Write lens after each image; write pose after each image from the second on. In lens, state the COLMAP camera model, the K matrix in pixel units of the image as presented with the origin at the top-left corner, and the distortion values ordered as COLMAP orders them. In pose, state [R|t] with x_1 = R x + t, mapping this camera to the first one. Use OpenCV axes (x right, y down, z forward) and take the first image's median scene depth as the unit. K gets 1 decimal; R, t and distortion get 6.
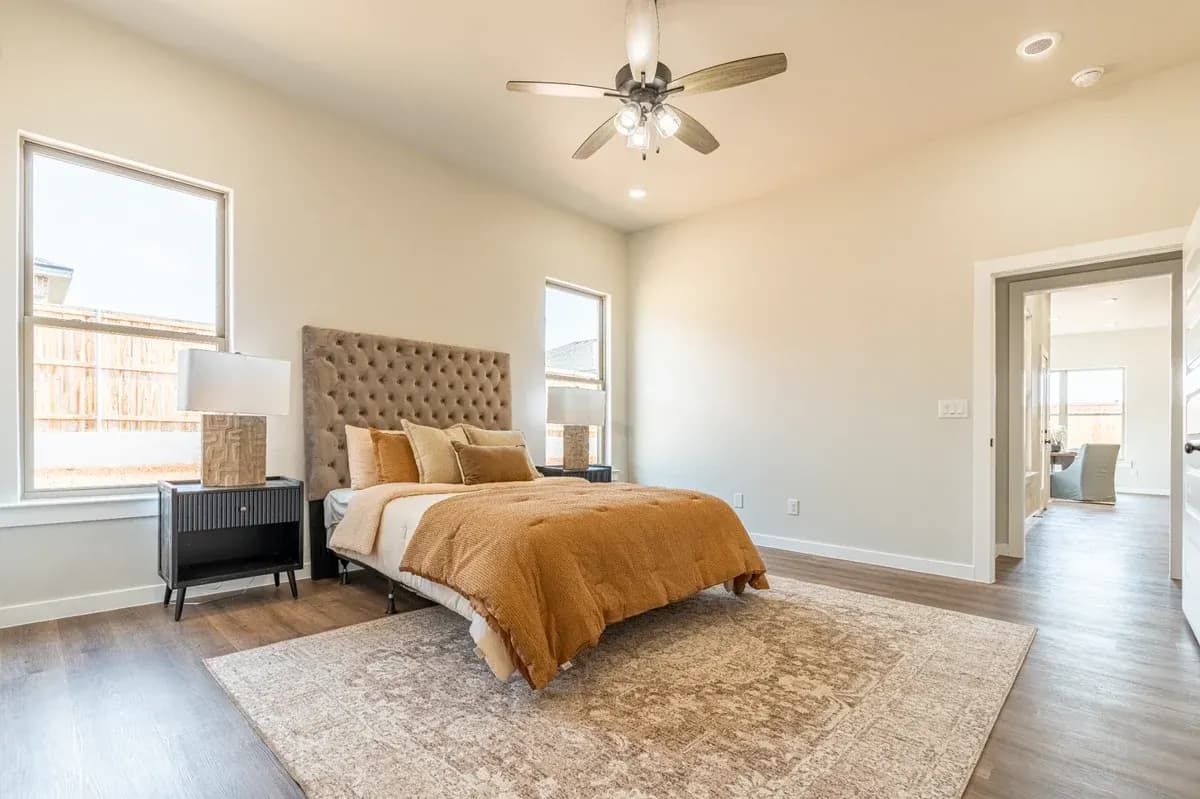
lens RADIAL K [[534.2, 0, 600.0], [0, 534.2, 399.5], [0, 0, 1]] dist [-0.000052, -0.000008]
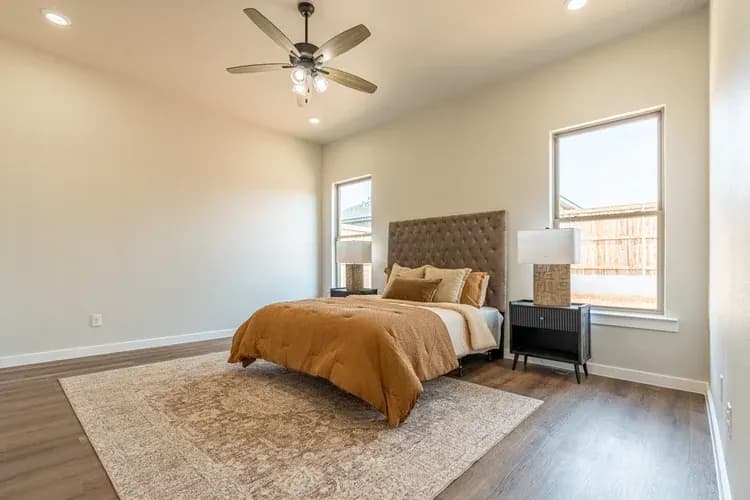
lens RADIAL K [[347.5, 0, 374.5], [0, 347.5, 260.2], [0, 0, 1]] dist [-0.002864, -0.000654]
pose [[0.036783, -0.037378, -0.998624, 1.098675], [0.046815, 0.998268, -0.035641, 0.083738], [0.998226, -0.045440, 0.038469, 1.102037]]
